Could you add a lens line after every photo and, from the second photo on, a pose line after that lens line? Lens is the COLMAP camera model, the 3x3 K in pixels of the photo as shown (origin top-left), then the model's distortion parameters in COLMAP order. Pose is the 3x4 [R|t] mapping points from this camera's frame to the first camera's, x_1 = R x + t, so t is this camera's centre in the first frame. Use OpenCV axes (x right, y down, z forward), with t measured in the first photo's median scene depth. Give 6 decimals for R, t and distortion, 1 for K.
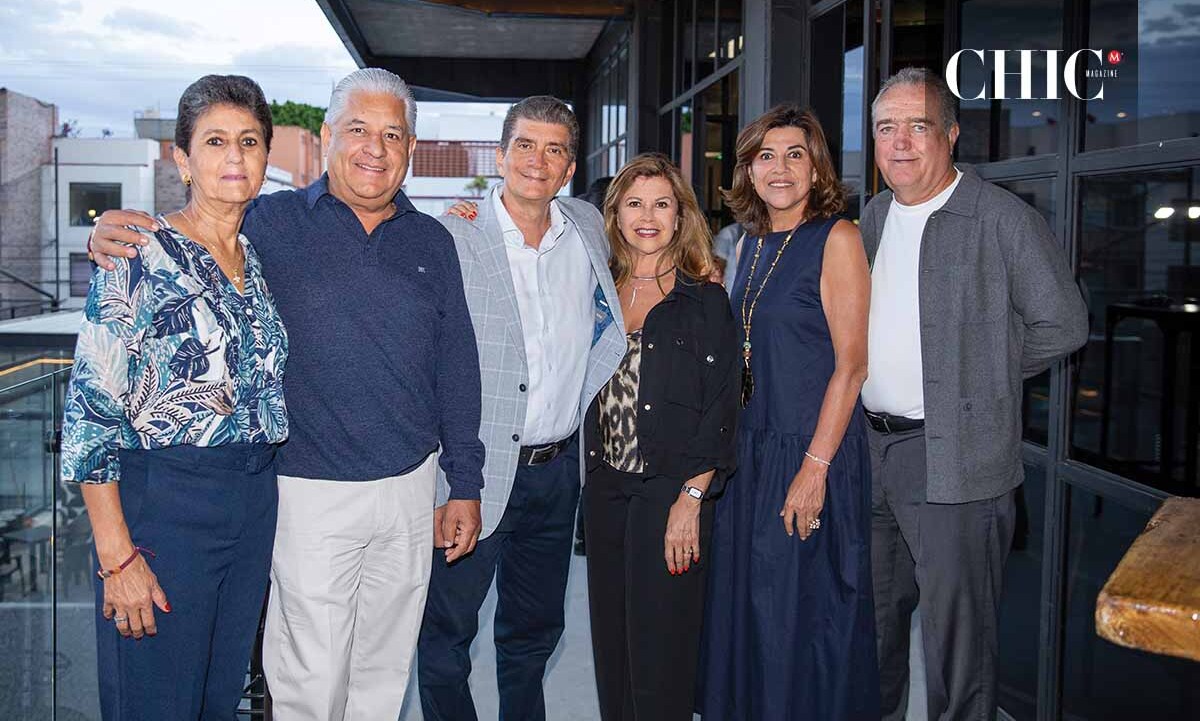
lens RADIAL K [[1586.2, 0, 600.0], [0, 1586.2, 360.5], [0, 0, 1]] dist [-0.011154, -0.007097]
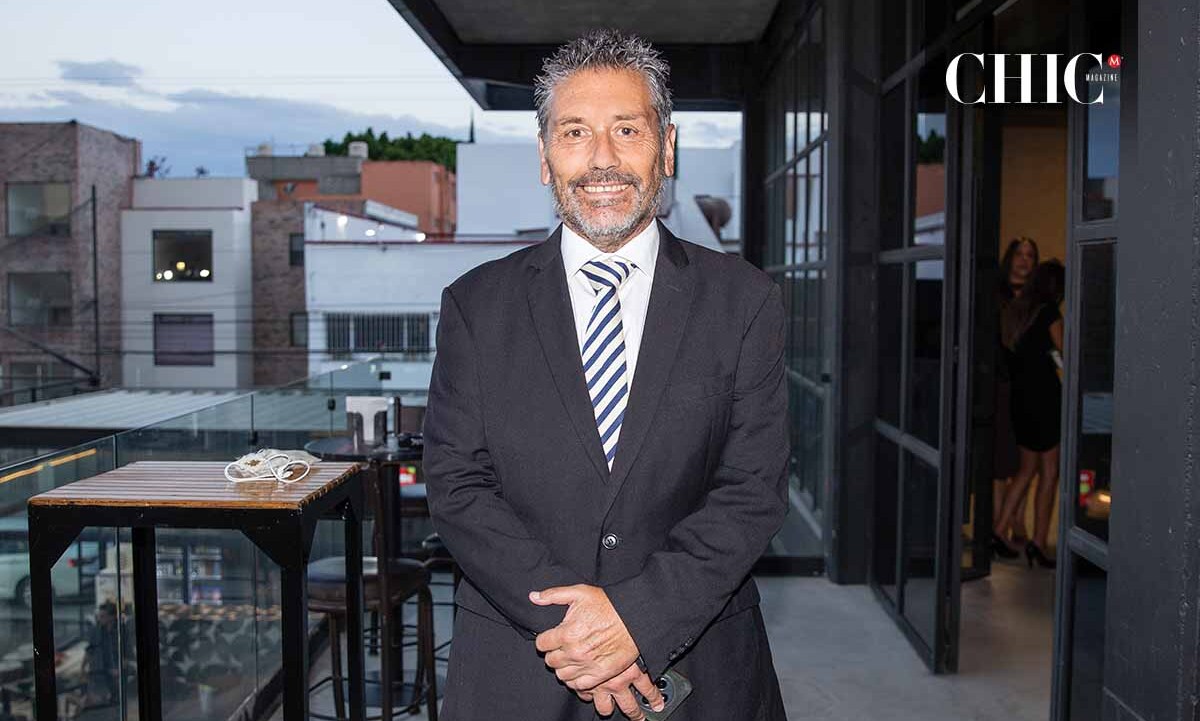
lens RADIAL K [[1234.7, 0, 633.6], [0, 1234.7, 360.4], [0, 0, 1]] dist [-0.004700, -0.006751]
pose [[0.992396, -0.004959, -0.122989, 0.001147], [0.003904, 0.999953, -0.008821, -0.036058], [0.123027, 0.008274, 0.992369, 0.377782]]
